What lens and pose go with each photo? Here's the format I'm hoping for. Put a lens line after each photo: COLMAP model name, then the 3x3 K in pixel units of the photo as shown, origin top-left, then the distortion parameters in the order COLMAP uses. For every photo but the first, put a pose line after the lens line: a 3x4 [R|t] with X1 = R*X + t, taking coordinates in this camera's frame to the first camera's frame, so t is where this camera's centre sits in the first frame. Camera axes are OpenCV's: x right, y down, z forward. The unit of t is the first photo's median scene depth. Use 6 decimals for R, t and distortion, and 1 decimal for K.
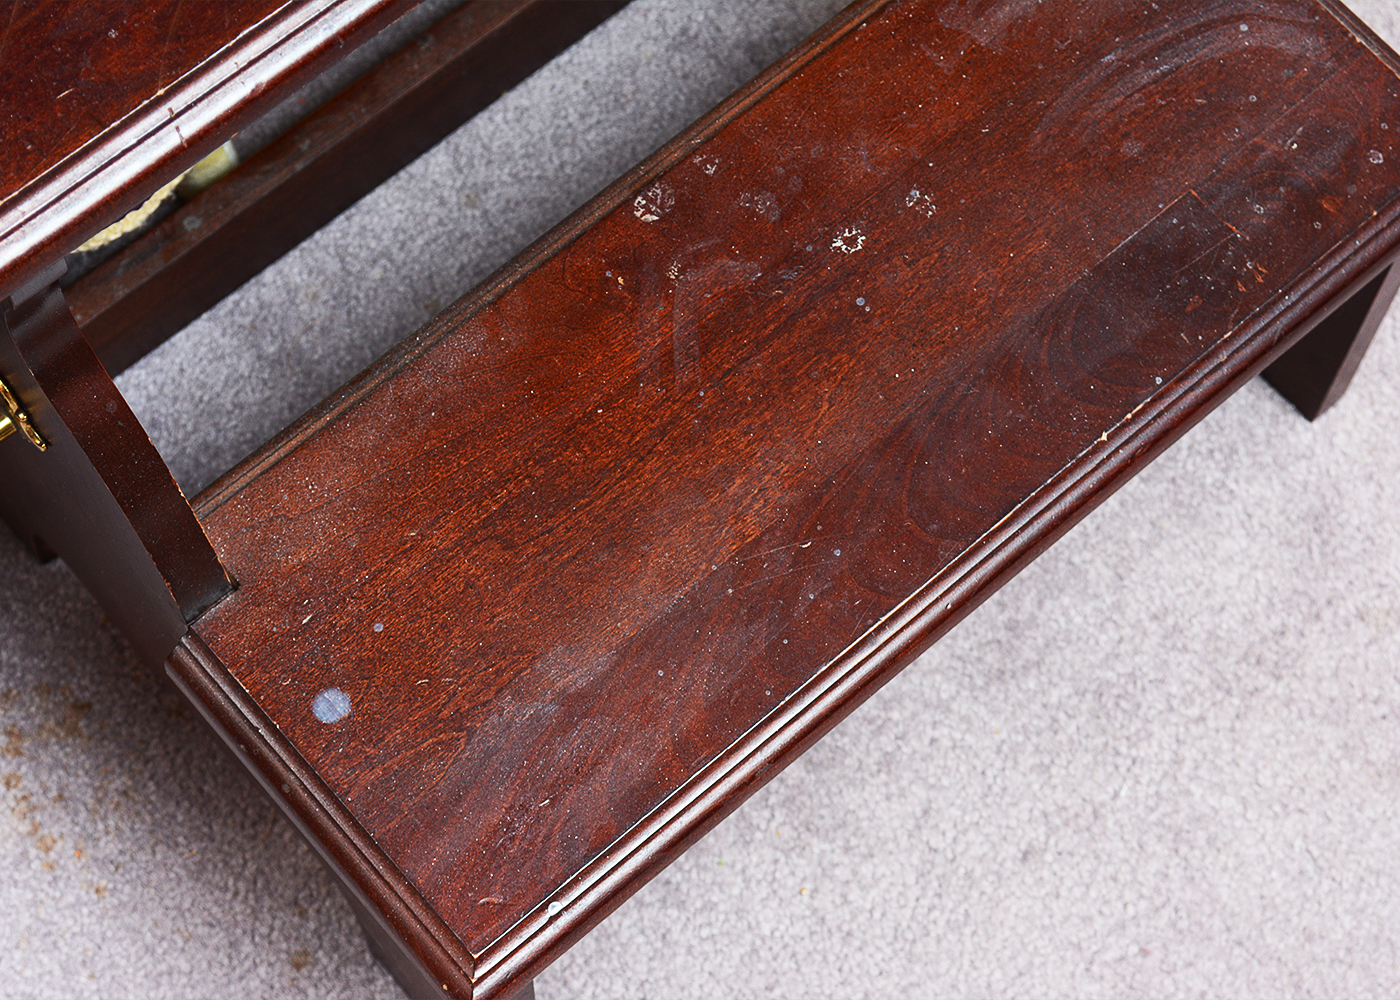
lens RADIAL K [[3089.3, 0, 692.7], [0, 3089.3, 469.2], [0, 0, 1]] dist [0.042768, 0.000000]
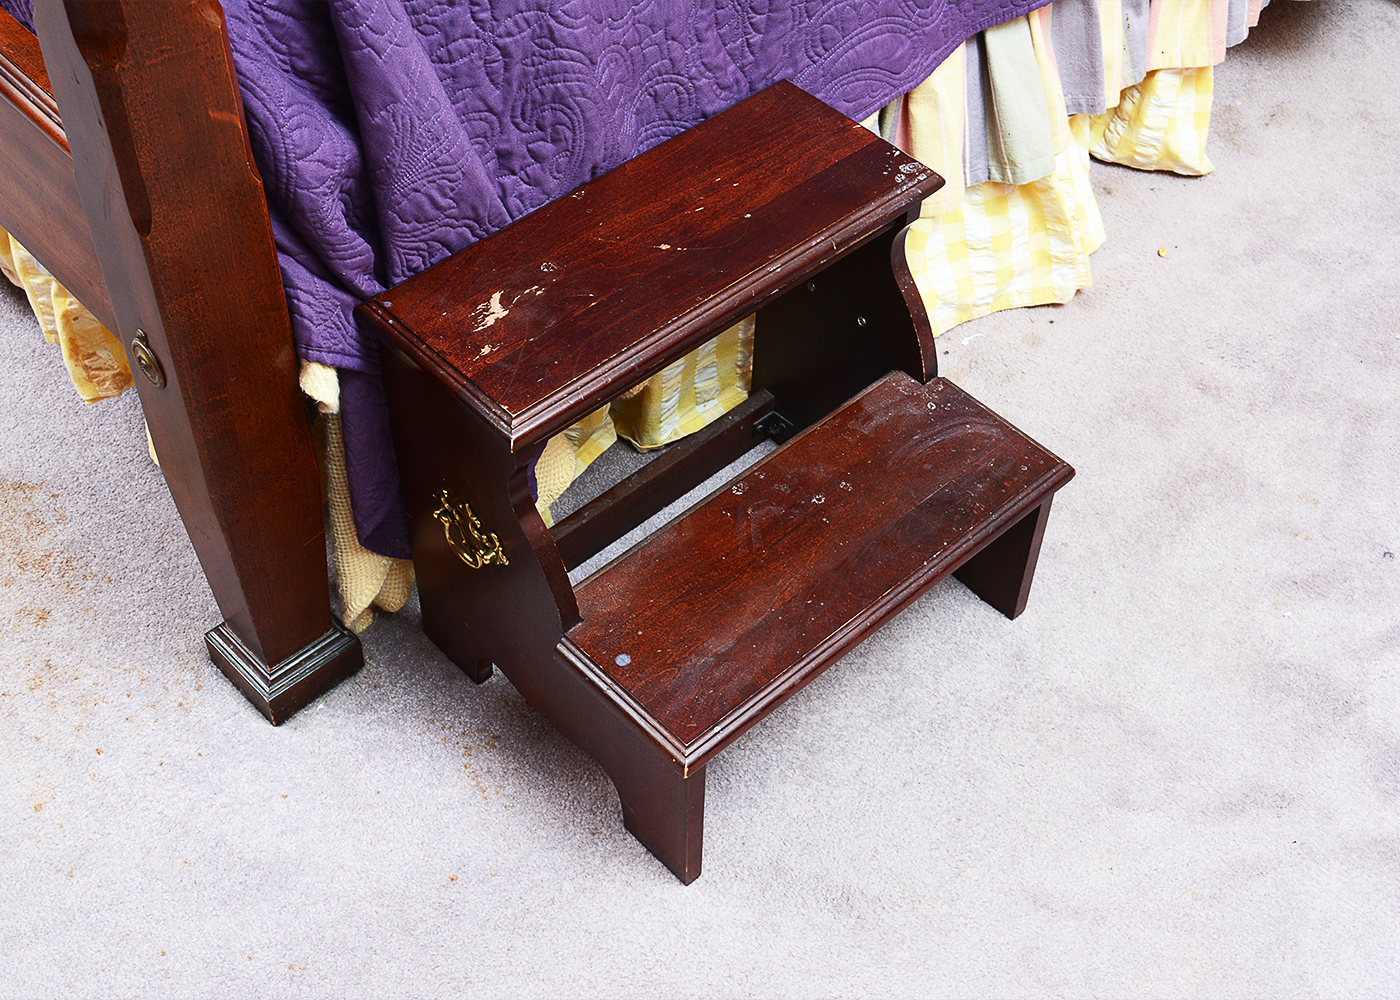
lens RADIAL K [[1741.3, 0, 693.2], [0, 1741.3, 495.4], [0, 0, 1]] dist [-0.019274, 0.000000]
pose [[0.999508, -0.027164, 0.015670, -0.072006], [0.030754, 0.946768, -0.320443, 0.366527], [-0.006131, 0.320767, 0.947138, -0.335054]]
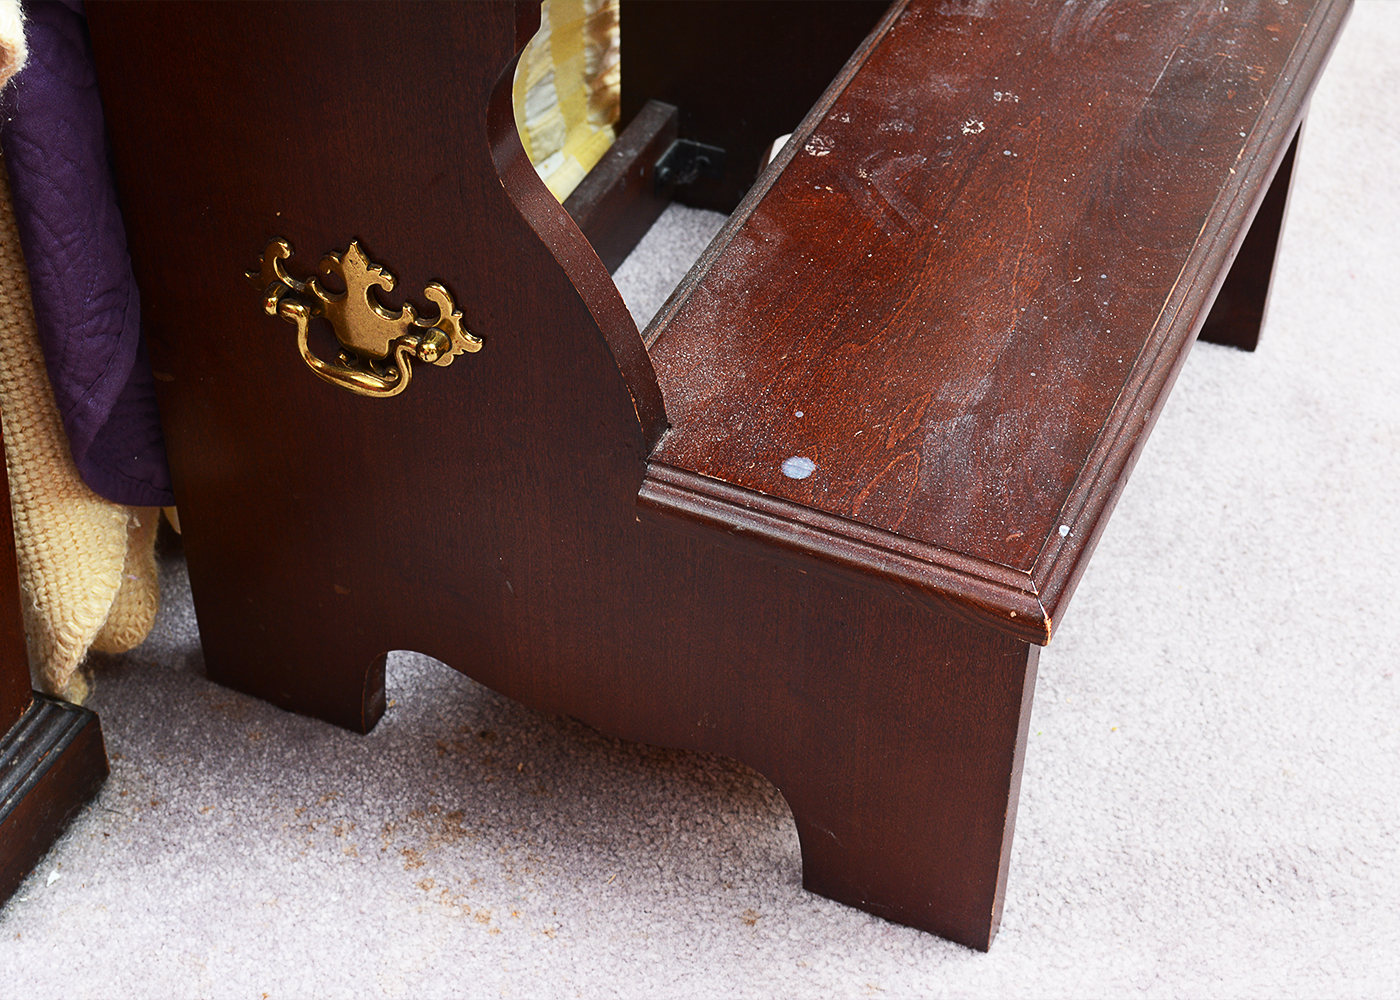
lens RADIAL K [[2427.3, 0, 687.3], [0, 2427.3, 494.4], [0, 0, 1]] dist [0.022633, 0.000000]
pose [[0.908615, -0.290096, 0.300436, -0.386537], [0.388610, 0.850774, -0.353788, 0.349741], [-0.152971, 0.438210, 0.885761, 0.205865]]
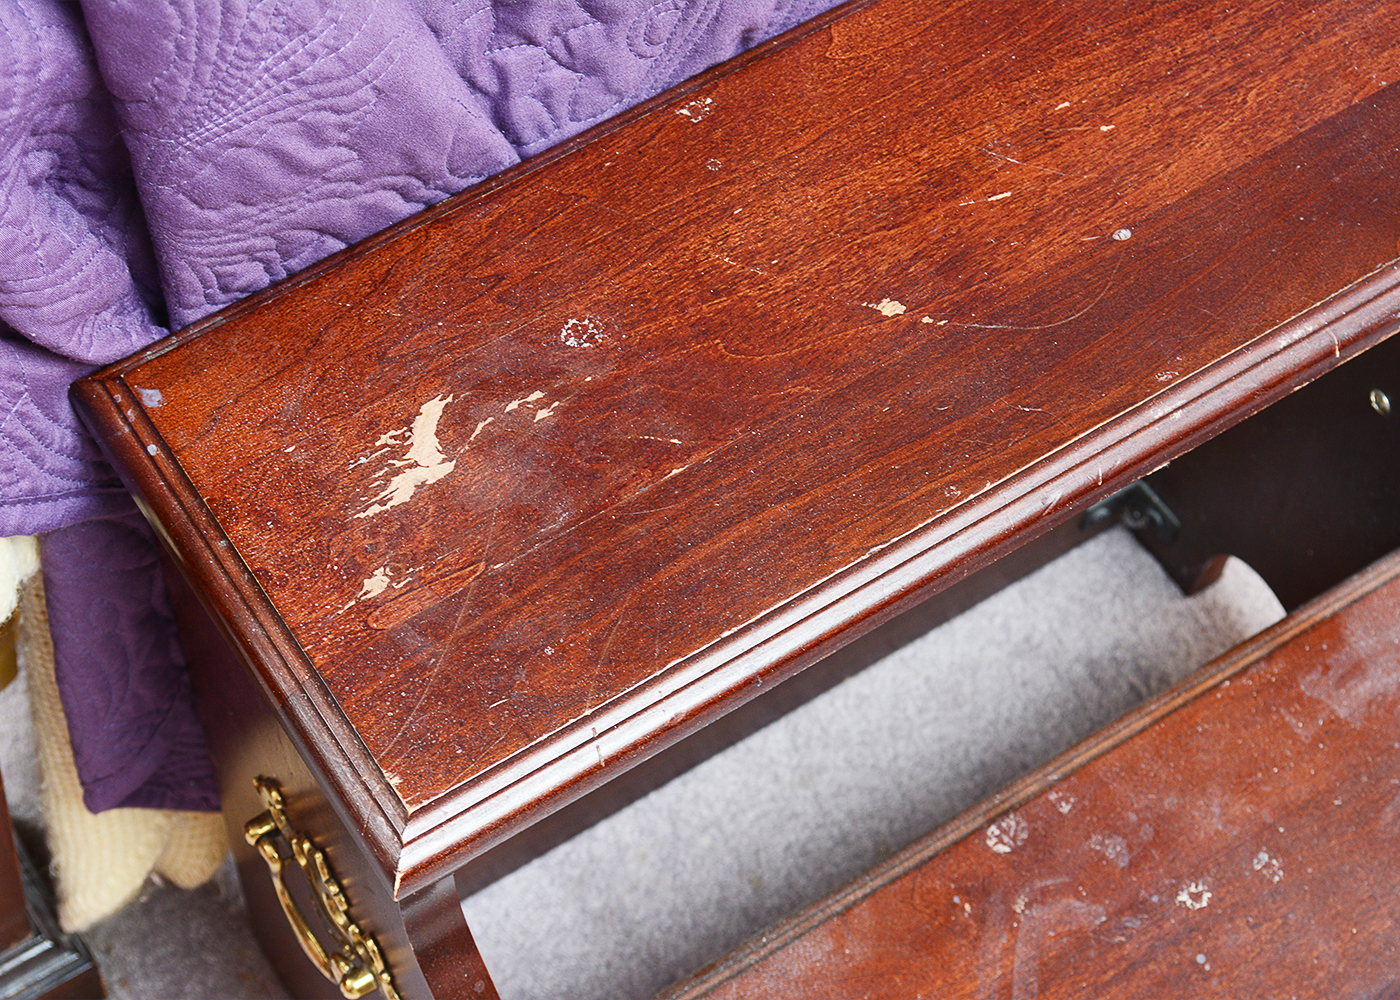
lens RADIAL K [[3089.3, 0, 700.9], [0, 3089.3, 506.9], [0, 0, 1]] dist [0.042768, 0.000000]
pose [[0.990414, 0.118195, -0.071489, -0.051745], [-0.126858, 0.983078, -0.132154, -0.043706], [0.054659, 0.139956, 0.988648, -0.034019]]
